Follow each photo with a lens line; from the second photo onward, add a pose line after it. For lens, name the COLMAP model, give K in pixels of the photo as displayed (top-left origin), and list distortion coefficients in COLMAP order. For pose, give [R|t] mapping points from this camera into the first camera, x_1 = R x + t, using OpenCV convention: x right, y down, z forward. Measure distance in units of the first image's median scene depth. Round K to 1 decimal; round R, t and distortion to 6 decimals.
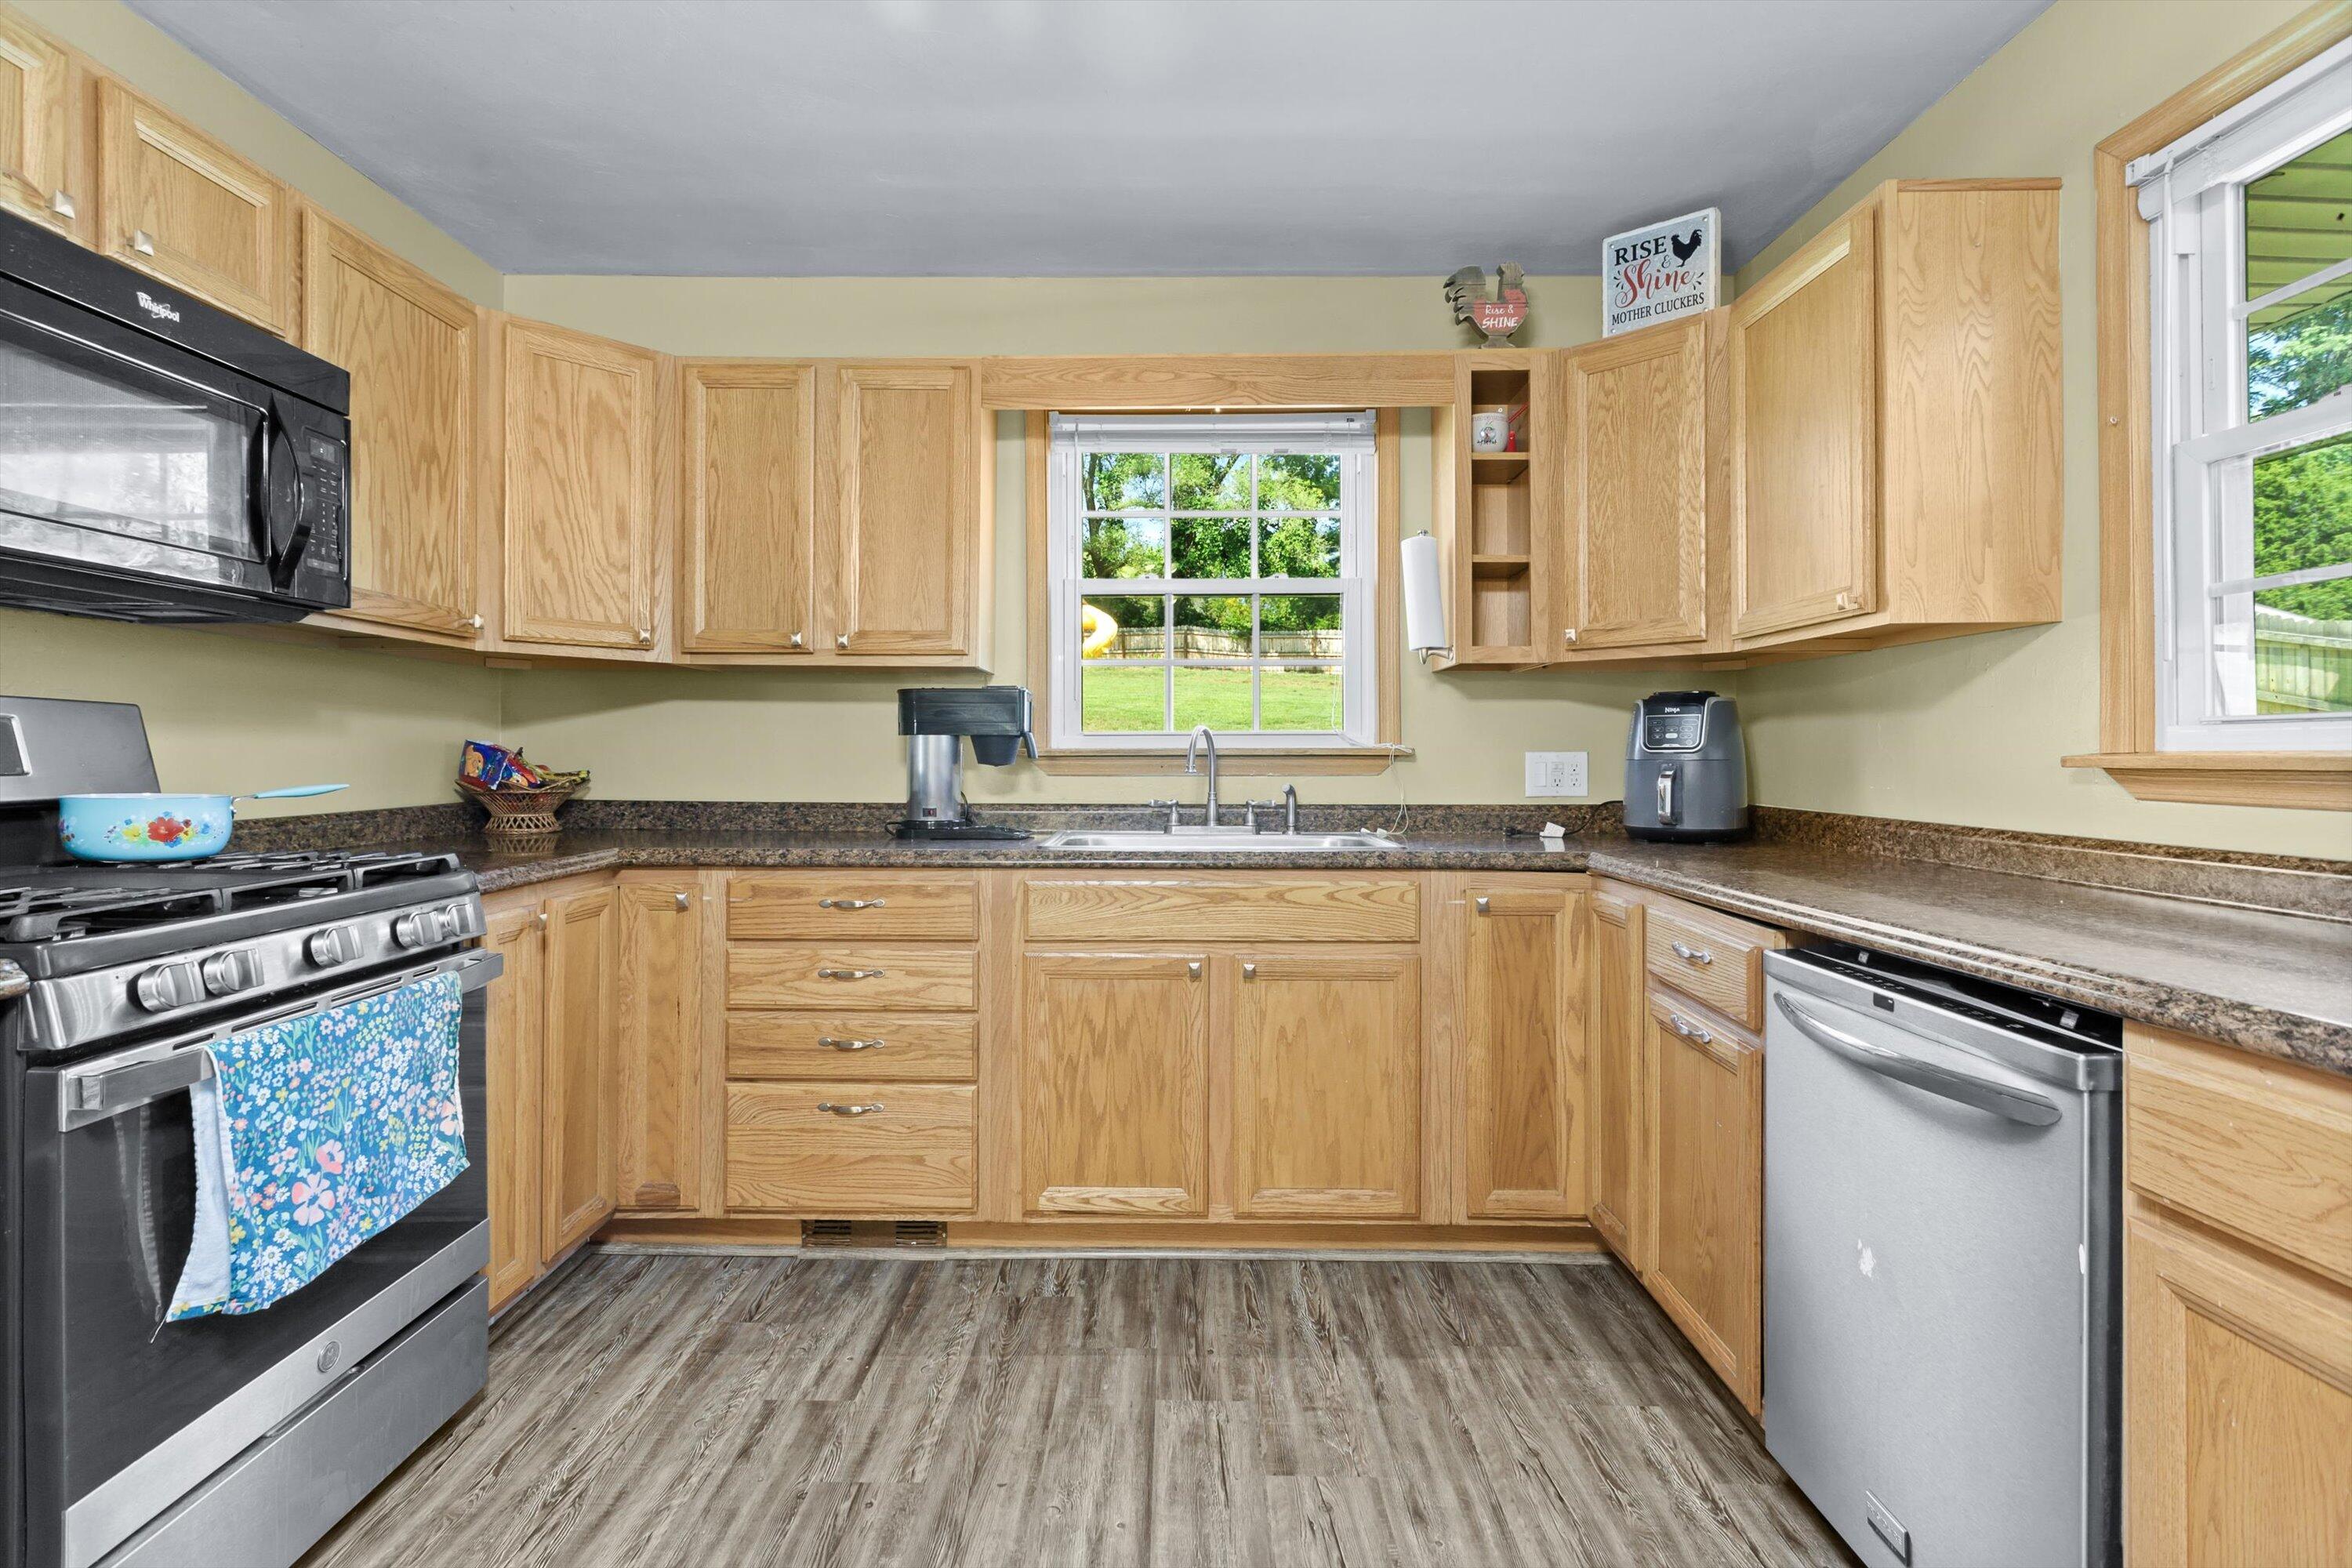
lens RADIAL K [[1129.4, 0, 1159.1], [0, 1129.4, 756.1], [0, 0, 1]] dist [0.000263, 0.002218]
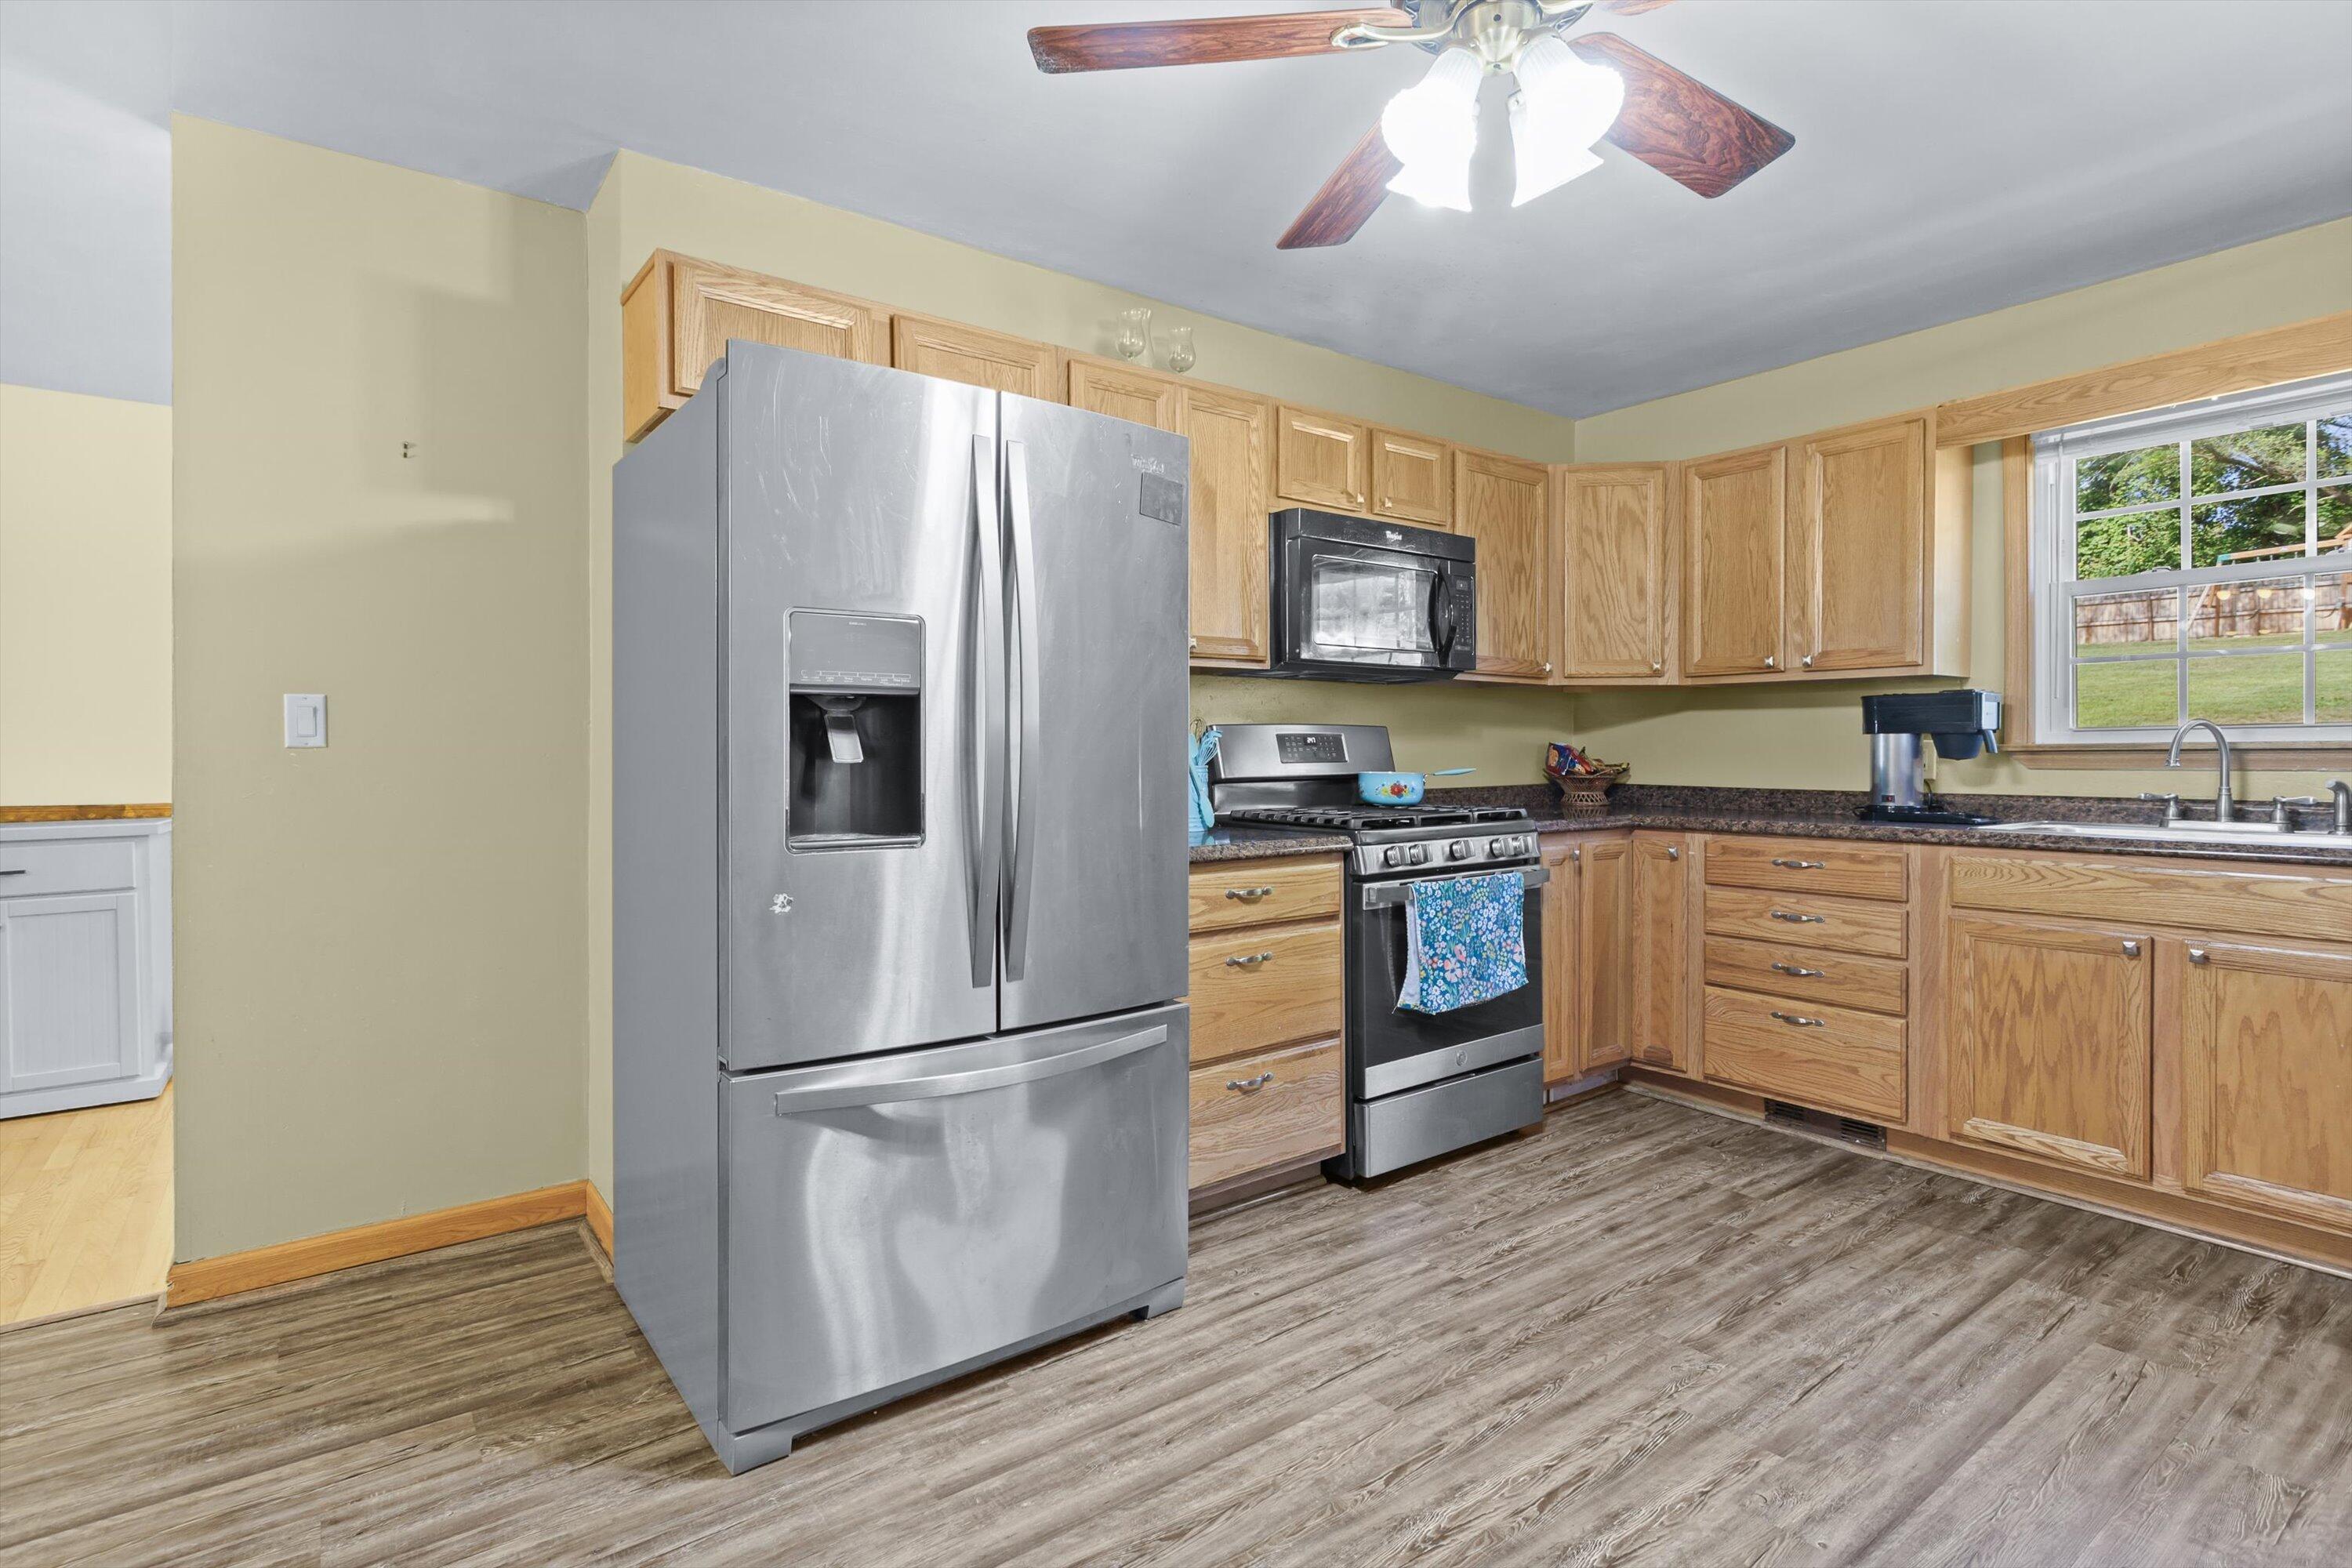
lens RADIAL K [[1129.4, 0, 1159.1], [0, 1129.4, 756.1], [0, 0, 1]] dist [0.000263, 0.002218]
pose [[0.598880, -0.001769, -0.800837, 0.335668], [0.003247, 0.999995, 0.000220, 0.002656], [0.800832, -0.002732, 0.598883, -0.380767]]
